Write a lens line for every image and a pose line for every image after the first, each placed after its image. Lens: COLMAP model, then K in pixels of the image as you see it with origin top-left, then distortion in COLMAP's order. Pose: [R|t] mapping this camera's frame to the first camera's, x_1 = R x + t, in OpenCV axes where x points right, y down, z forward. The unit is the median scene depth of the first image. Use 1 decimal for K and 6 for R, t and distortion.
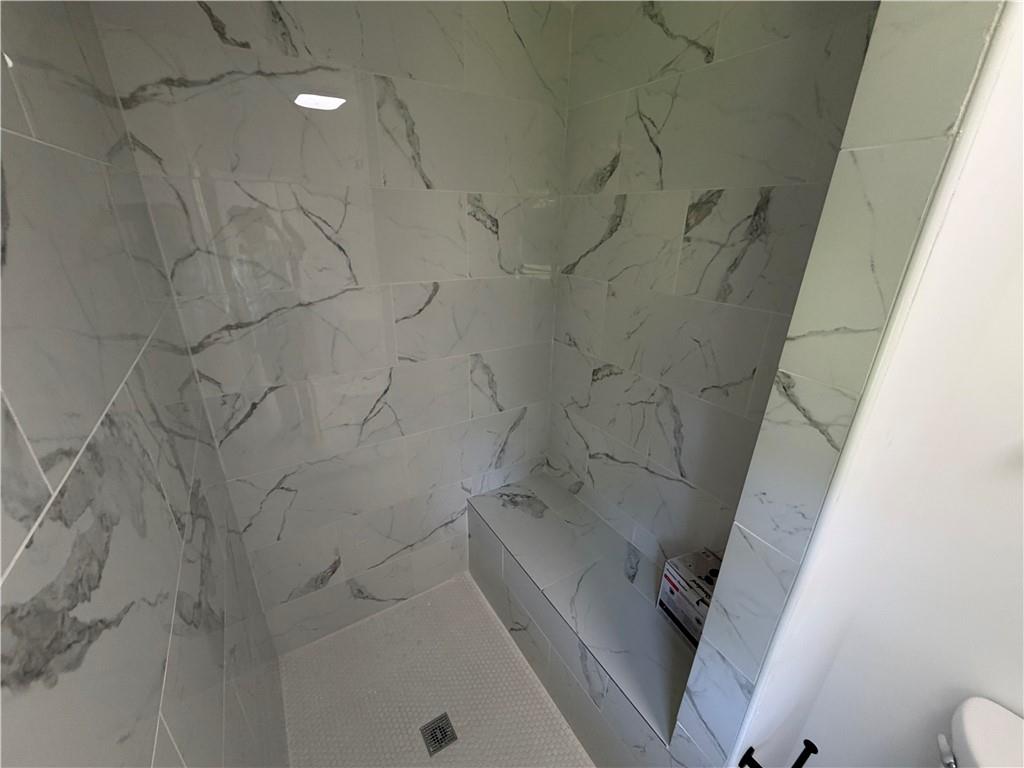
lens RADIAL K [[409.6, 0, 509.8], [0, 409.6, 382.3], [0, 0, 1]] dist [-0.000442, -0.000621]
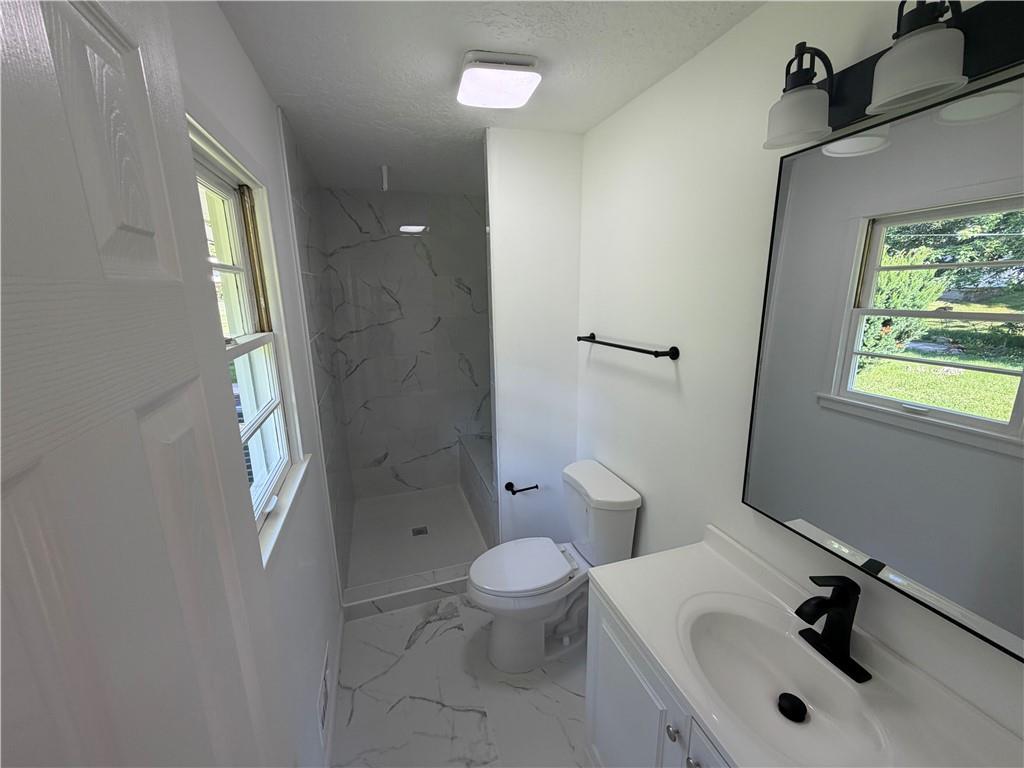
lens RADIAL K [[409.6, 0, 513.9], [0, 409.6, 383.9], [0, 0, 1]] dist [-0.000442, -0.000621]
pose [[0.971943, 0.023331, -0.234057, 0.651161], [-0.059170, 0.987321, -0.147293, 0.364816], [0.227653, 0.157010, 0.961001, -0.847090]]
